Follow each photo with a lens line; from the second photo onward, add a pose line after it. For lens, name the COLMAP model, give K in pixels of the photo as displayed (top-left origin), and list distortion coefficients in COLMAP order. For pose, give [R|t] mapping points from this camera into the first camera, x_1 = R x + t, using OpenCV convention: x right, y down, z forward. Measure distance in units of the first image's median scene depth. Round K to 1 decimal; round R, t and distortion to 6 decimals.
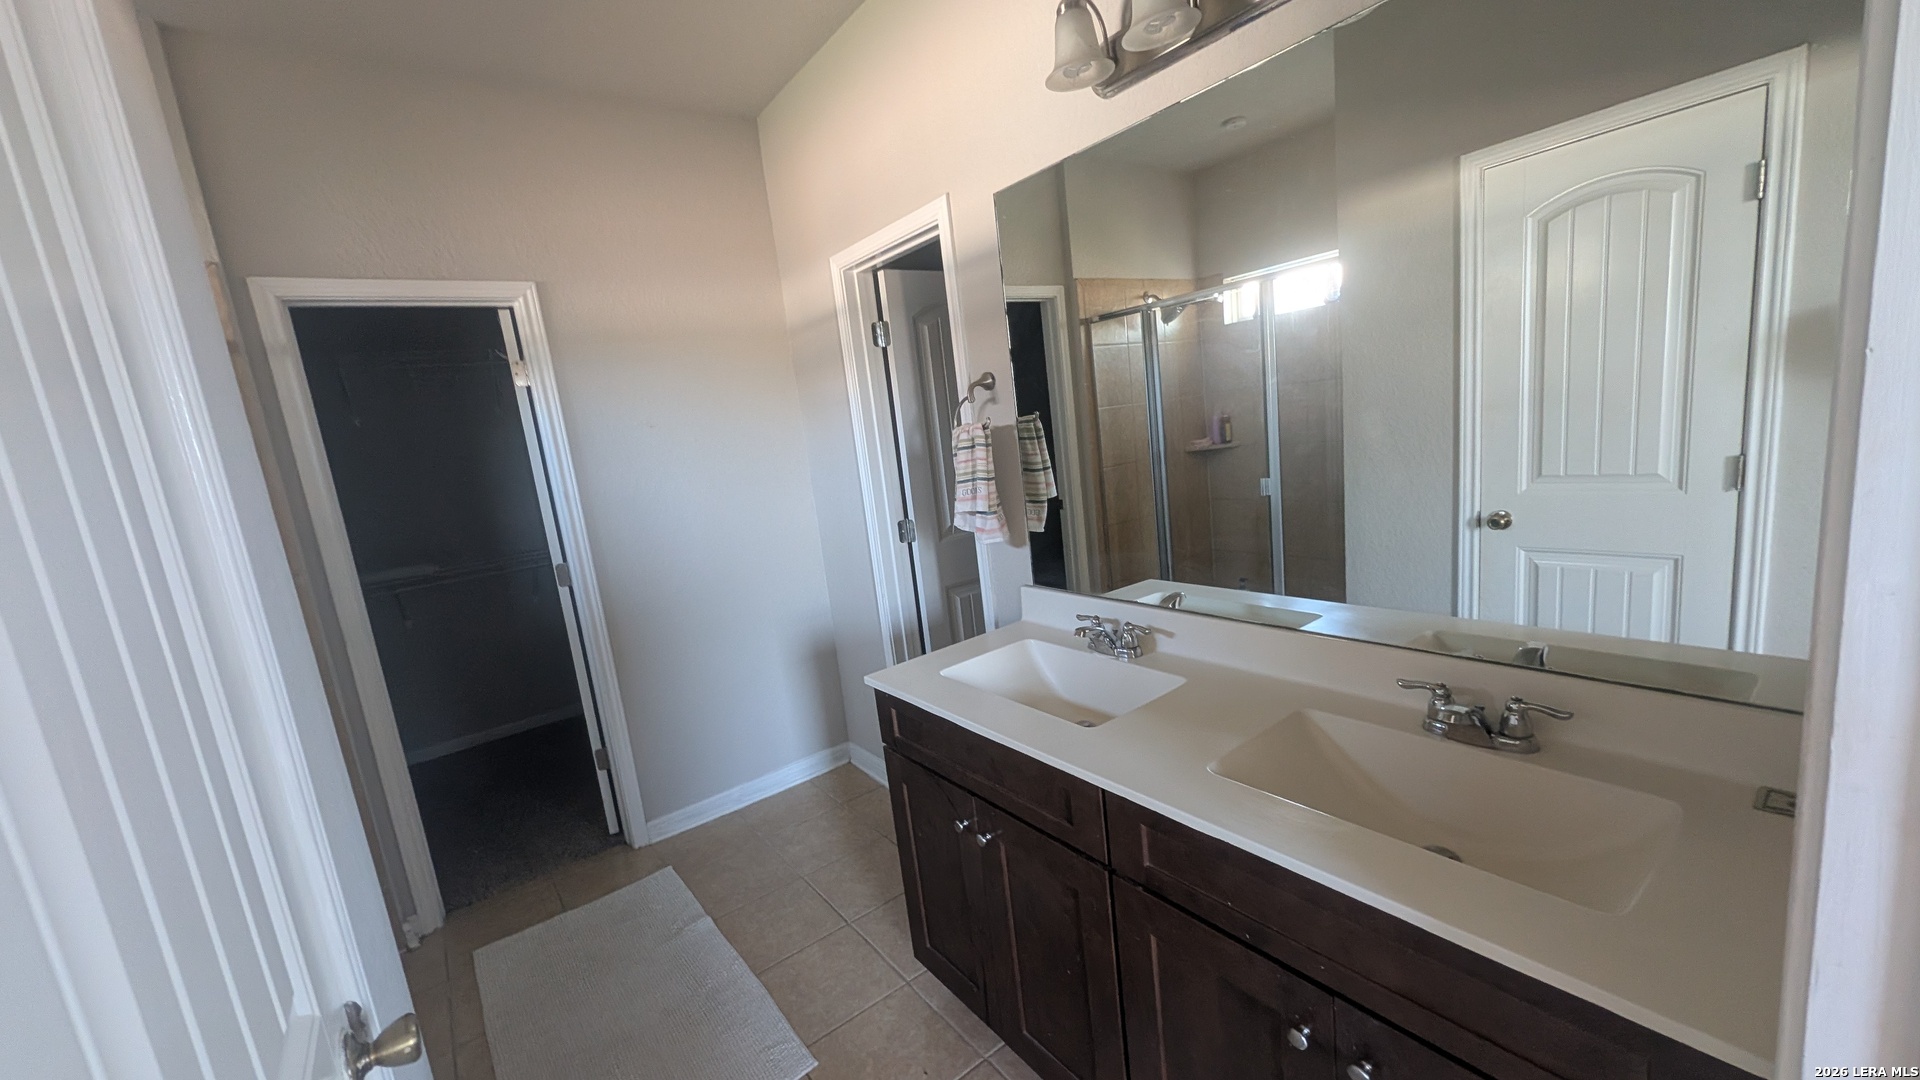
lens RADIAL K [[742.3, 0, 957.5], [0, 742.3, 541.1], [0, 0, 1]] dist [0.002070, -0.000197]
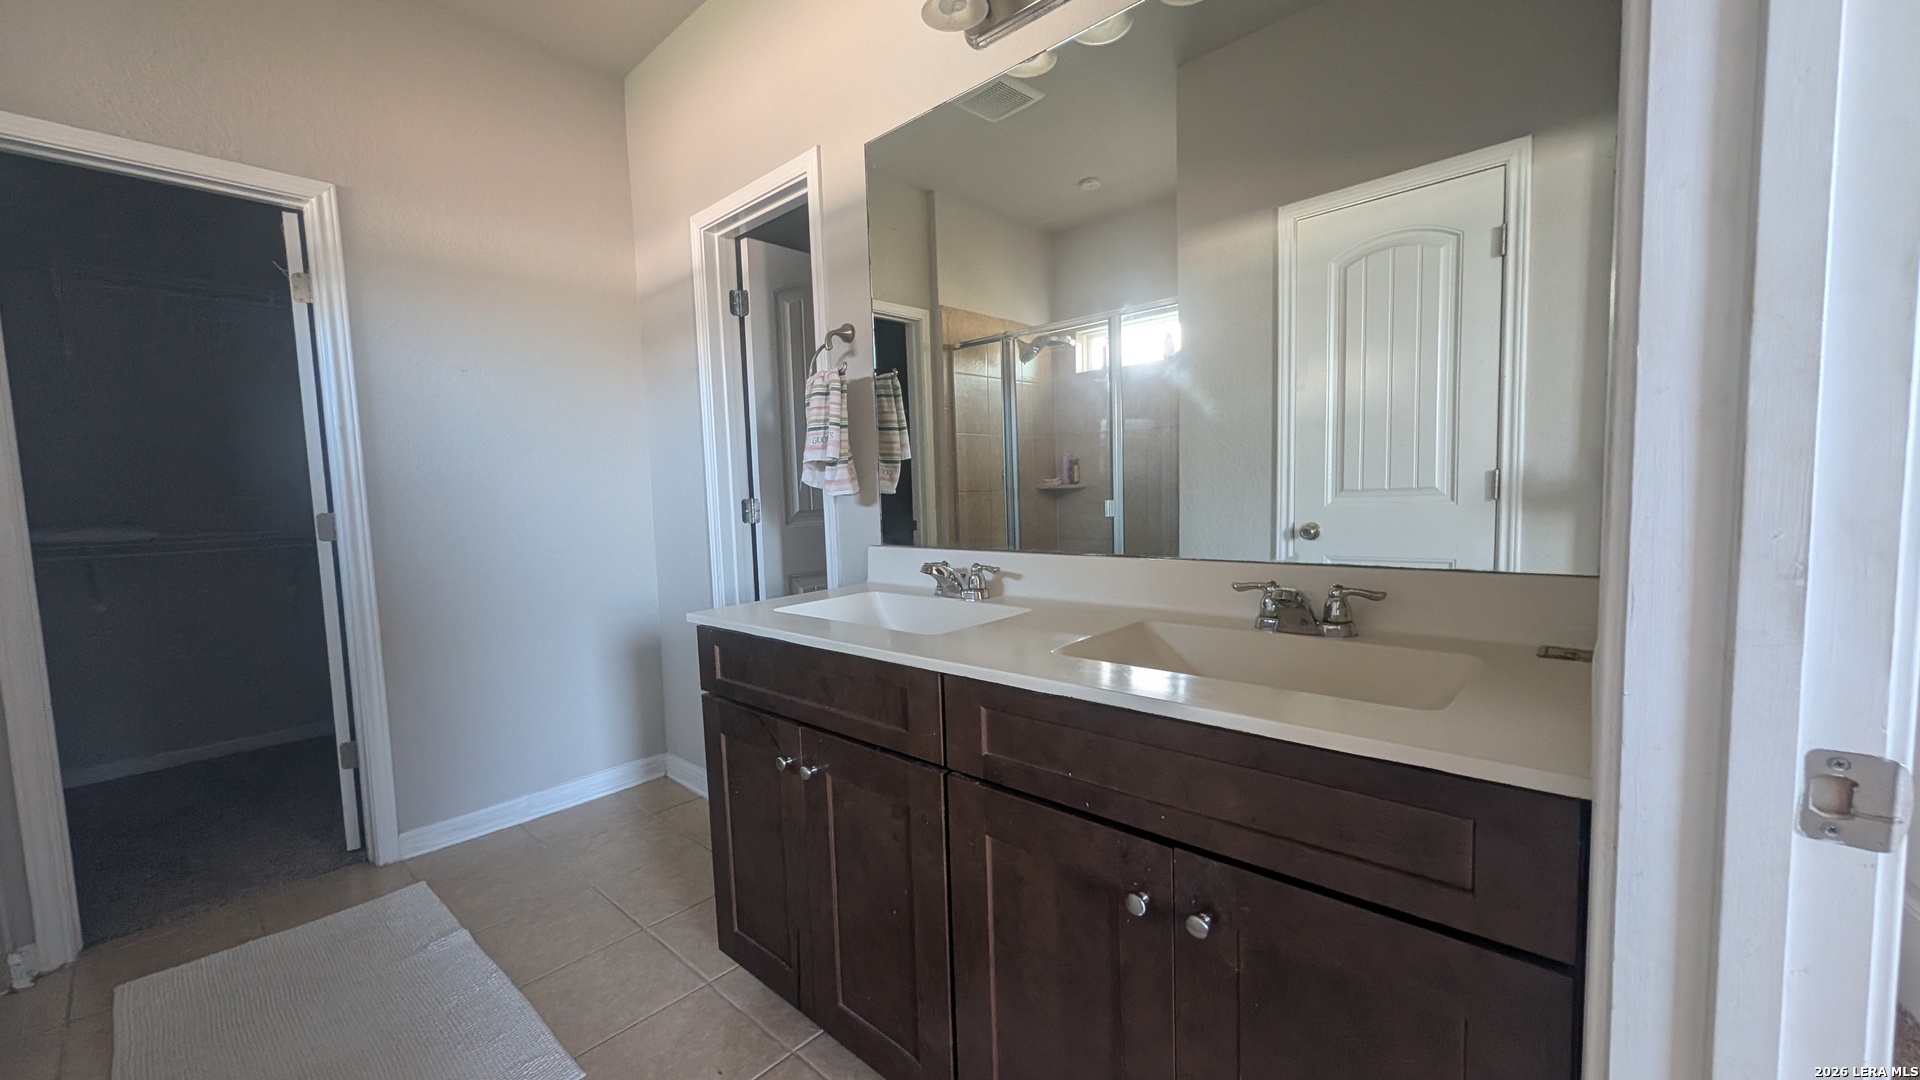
lens RADIAL K [[738.7, 0, 959.6], [0, 738.7, 544.2], [0, 0, 1]] dist [0.001064, 0.000202]
pose [[0.978779, 0.068243, 0.193222, 0.014928], [-0.047227, 0.992657, -0.111364, 0.143179], [-0.199403, 0.099875, 0.974815, 0.044854]]
